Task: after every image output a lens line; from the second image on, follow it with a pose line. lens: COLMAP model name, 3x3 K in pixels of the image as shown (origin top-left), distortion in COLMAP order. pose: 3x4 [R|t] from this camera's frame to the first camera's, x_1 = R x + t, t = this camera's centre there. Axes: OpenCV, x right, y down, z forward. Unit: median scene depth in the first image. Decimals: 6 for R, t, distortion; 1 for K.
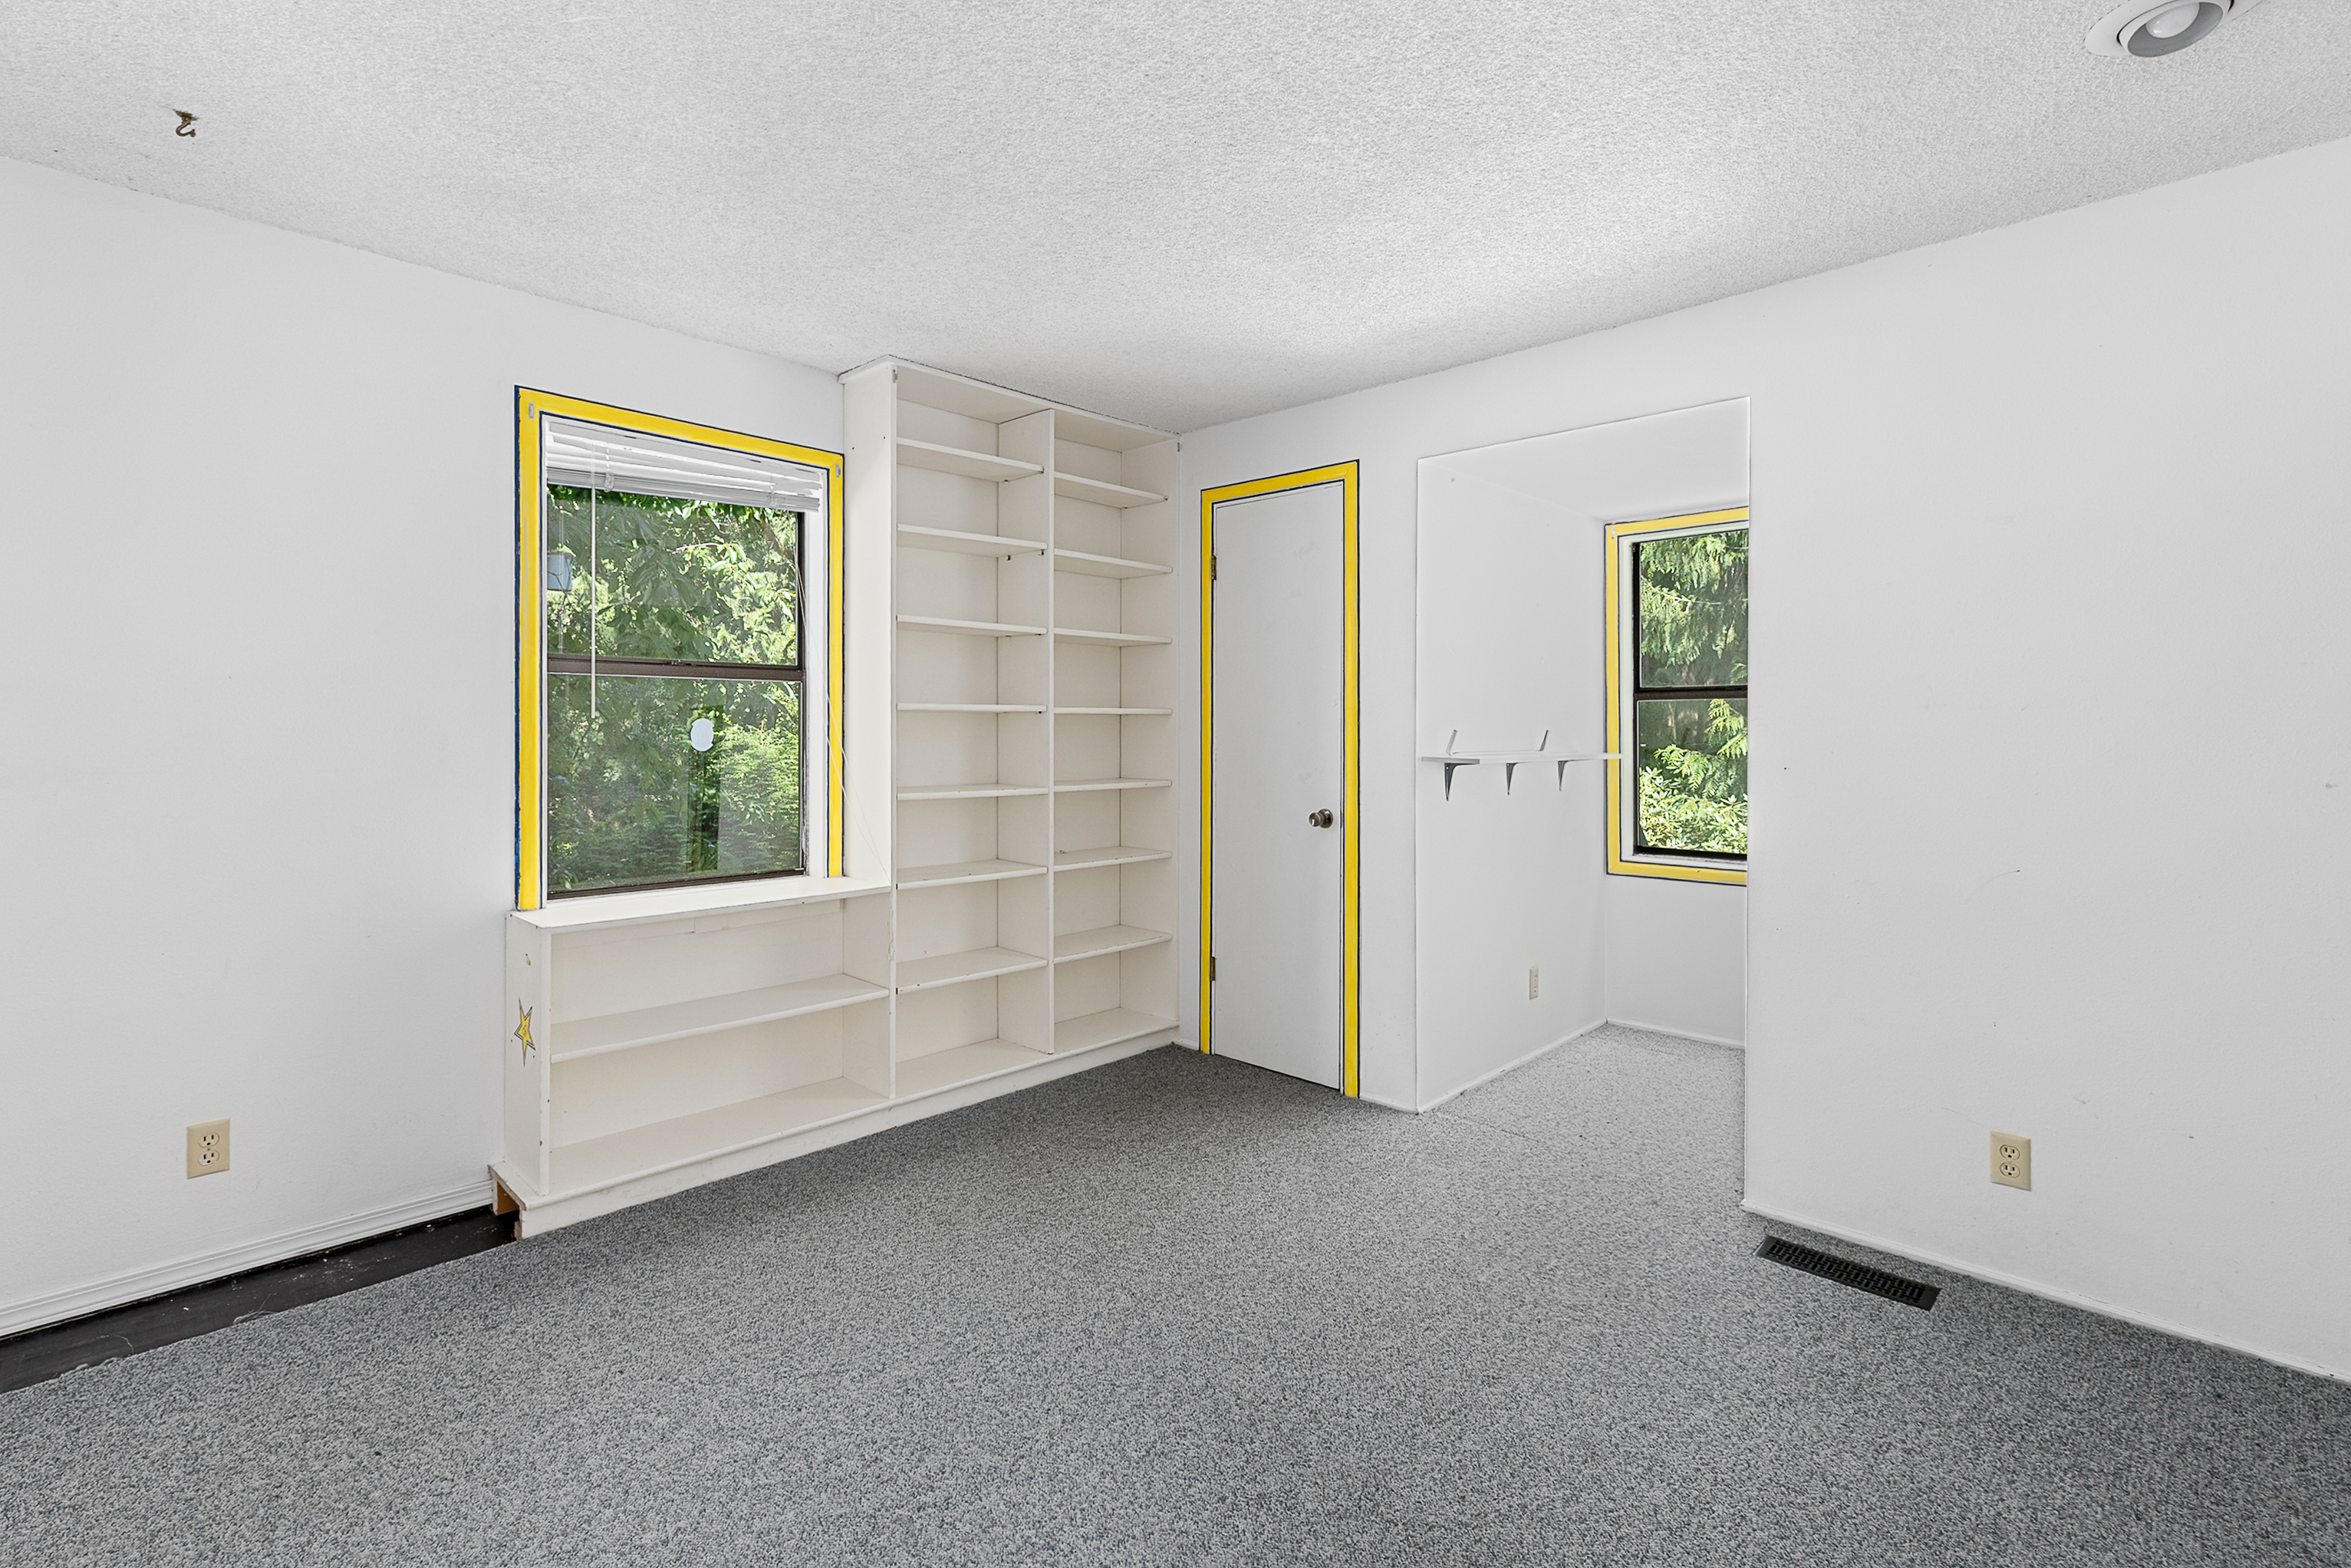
lens RADIAL K [[1093.7, 0, 1167.0], [0, 1093.7, 750.9], [0, 0, 1]] dist [0.002873, -0.000285]
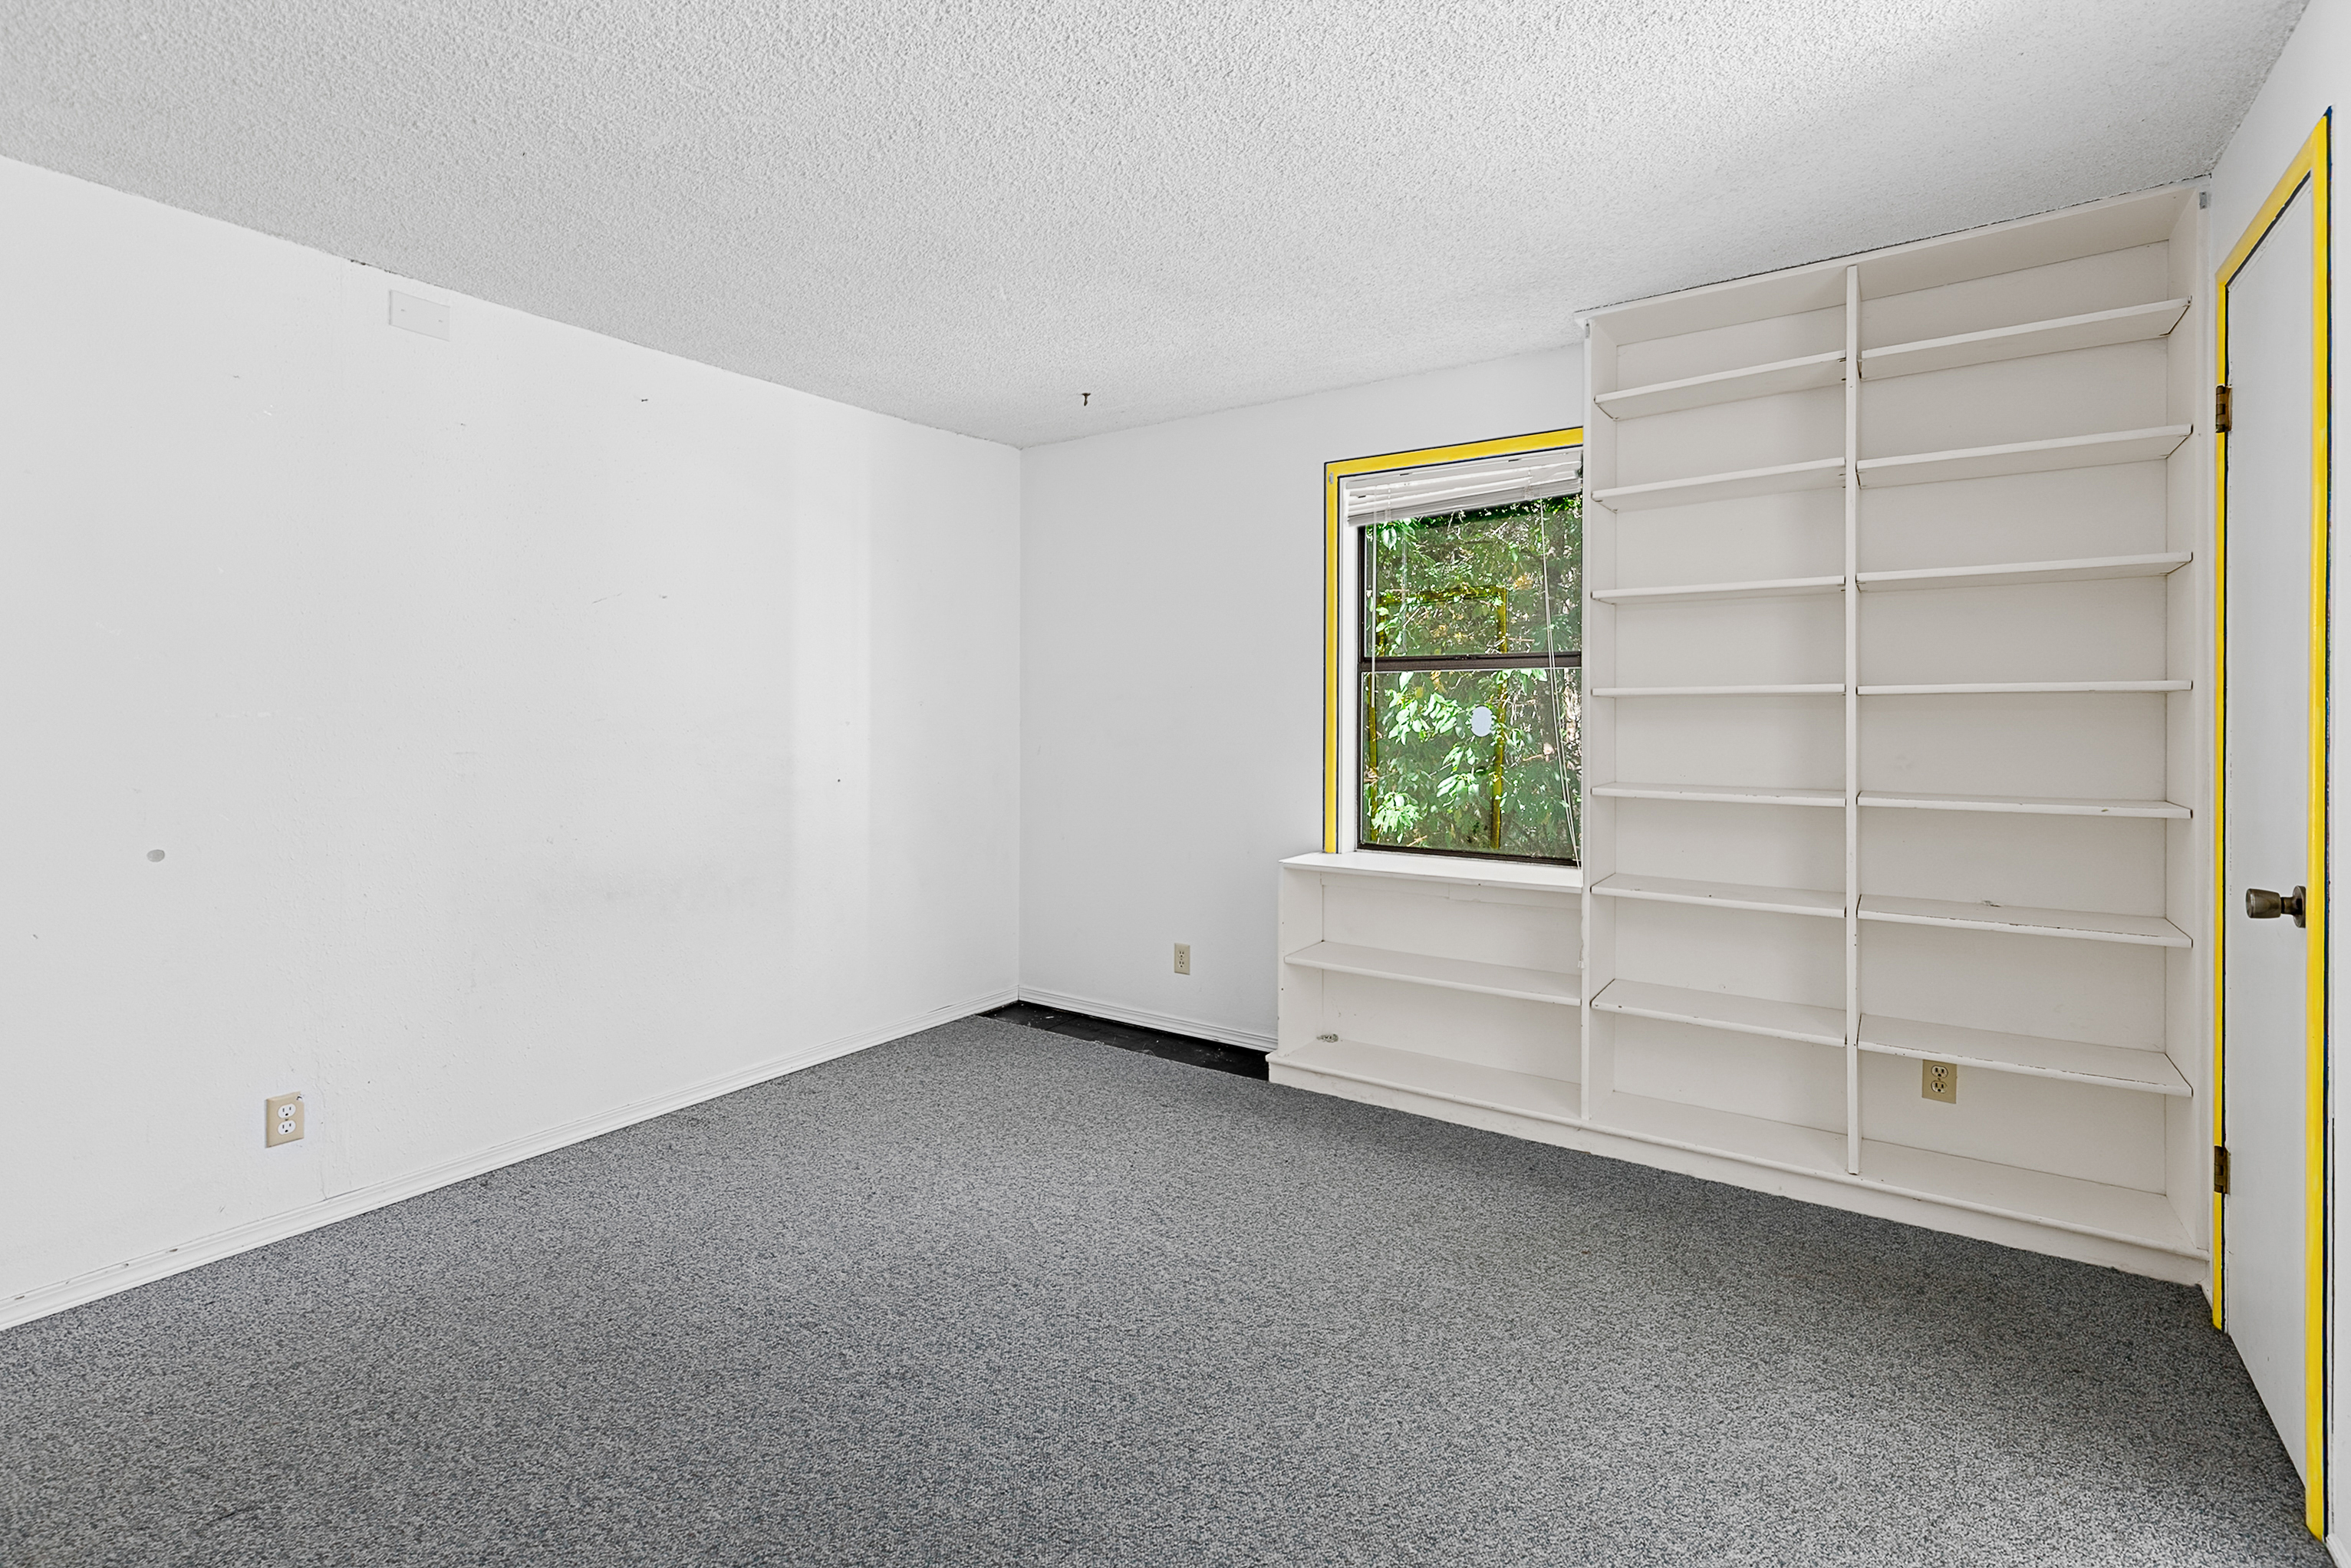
lens RADIAL K [[1089.0, 0, 1150.6], [0, 1089.0, 735.1], [0, 0, 1]] dist [0.001363, 0.000243]
pose [[0.145282, 0.012368, -0.989313, 0.645720], [-0.021024, 0.999735, 0.009411, -0.005061], [0.989167, 0.019432, 0.145504, 0.545456]]
